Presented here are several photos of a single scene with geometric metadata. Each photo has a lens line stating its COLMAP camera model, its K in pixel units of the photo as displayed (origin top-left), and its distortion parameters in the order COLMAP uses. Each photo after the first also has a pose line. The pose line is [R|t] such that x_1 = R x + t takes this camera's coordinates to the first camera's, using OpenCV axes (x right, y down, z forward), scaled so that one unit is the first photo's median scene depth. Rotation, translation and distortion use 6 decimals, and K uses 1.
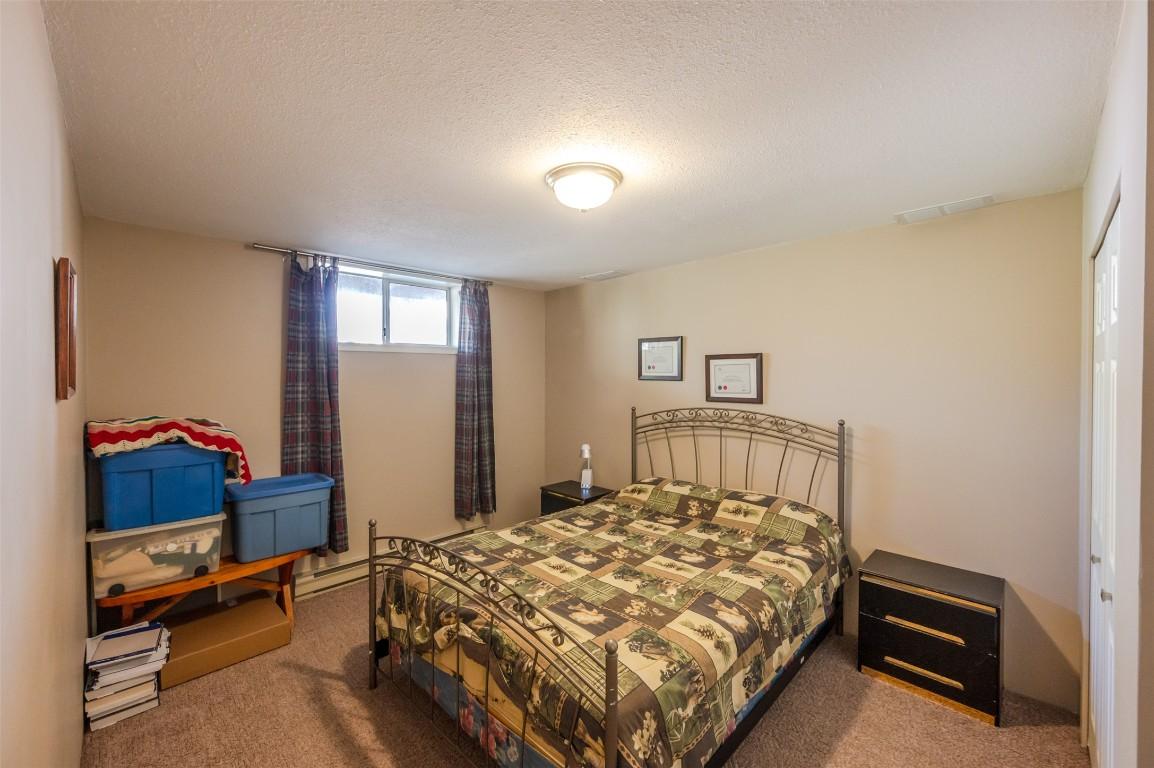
lens RADIAL K [[476.4, 0, 577.0], [0, 476.4, 384.0], [0, 0, 1]] dist [-0.000678, -0.000097]
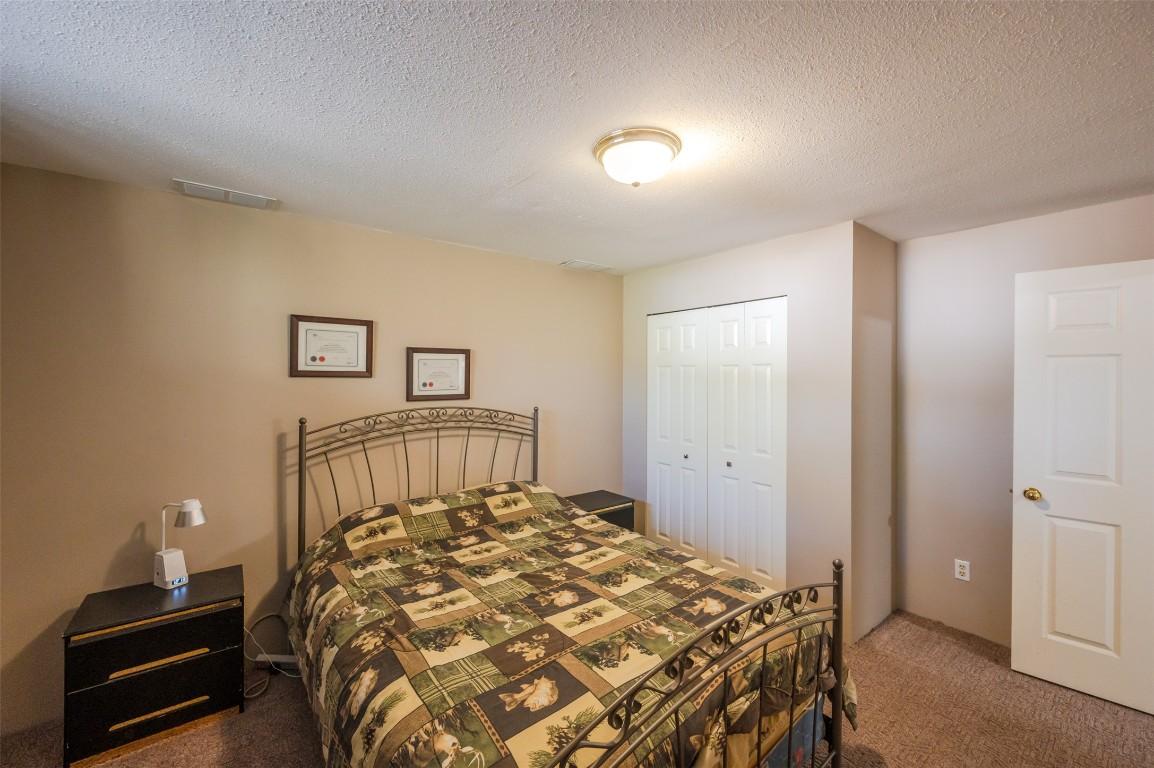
lens RADIAL K [[456.1, 0, 574.8], [0, 456.1, 380.7], [0, 0, 1]] dist [-0.000511, -0.000140]
pose [[0.115111, -0.014131, 0.993252, -0.586900], [0.016036, 0.999795, 0.012366, -0.006447], [-0.993223, 0.014505, 0.115314, 0.703820]]
